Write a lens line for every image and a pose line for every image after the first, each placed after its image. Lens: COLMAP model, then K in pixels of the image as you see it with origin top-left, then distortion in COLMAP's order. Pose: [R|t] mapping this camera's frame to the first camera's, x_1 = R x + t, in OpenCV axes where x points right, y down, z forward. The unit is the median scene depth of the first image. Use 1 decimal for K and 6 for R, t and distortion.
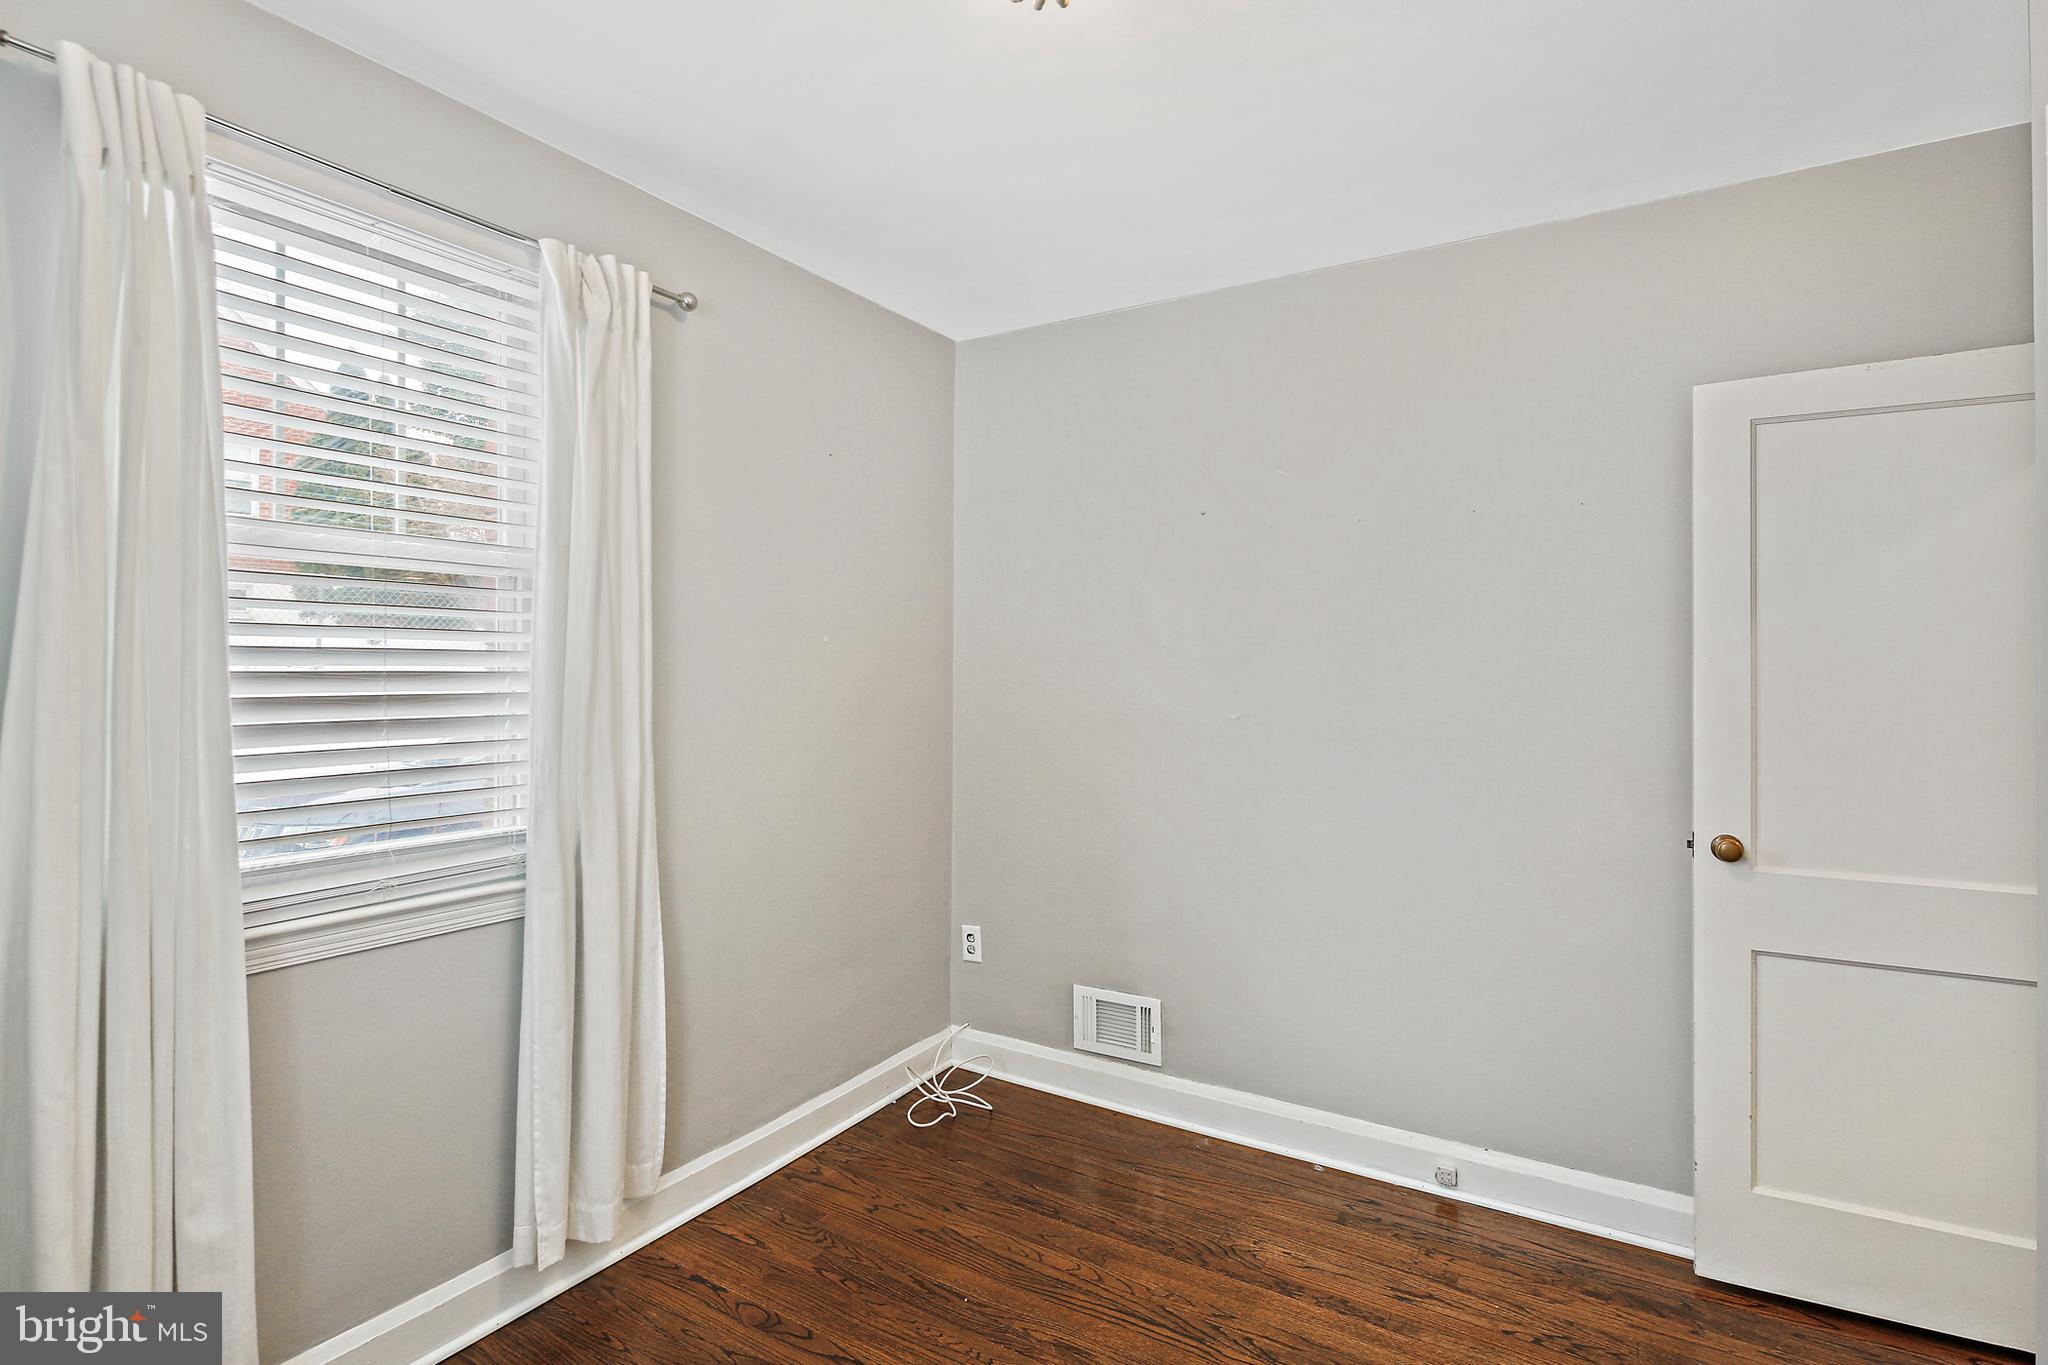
lens RADIAL K [[1011.3, 0, 1024.4], [0, 1011.3, 666.8], [0, 0, 1]] dist [0.000233, -0.001570]
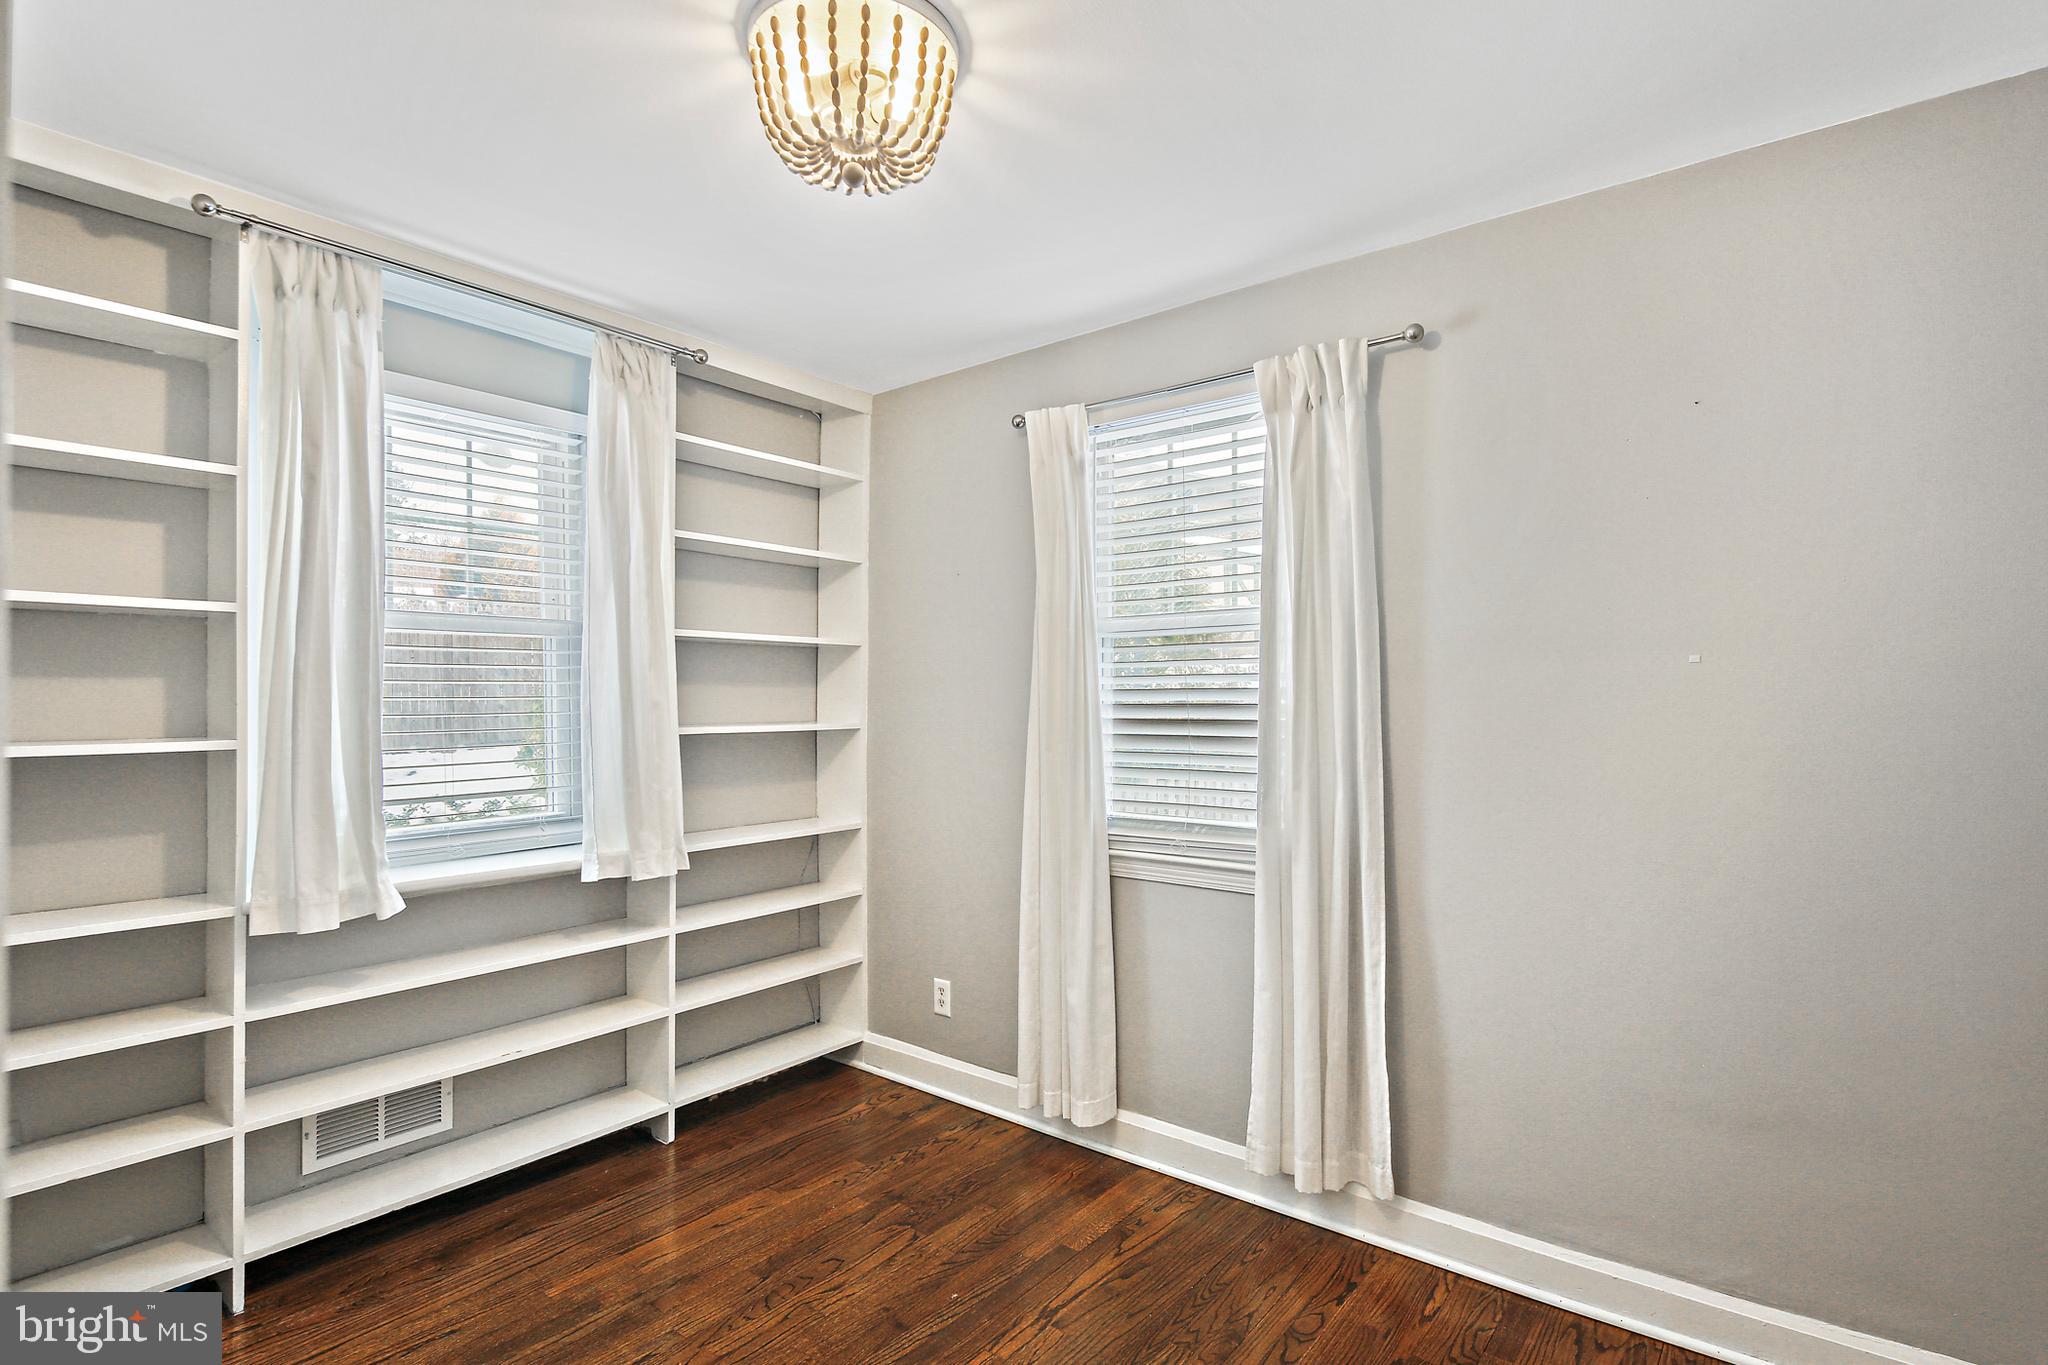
lens RADIAL K [[1001.8, 0, 1029.5], [0, 1001.8, 703.2], [0, 0, 1]] dist [0.002633, -0.002704]
pose [[-0.113259, -0.007630, -0.993536, 0.719606], [0.002182, 0.999966, -0.007928, 0.012146], [0.993563, -0.003066, -0.113238, 0.764319]]
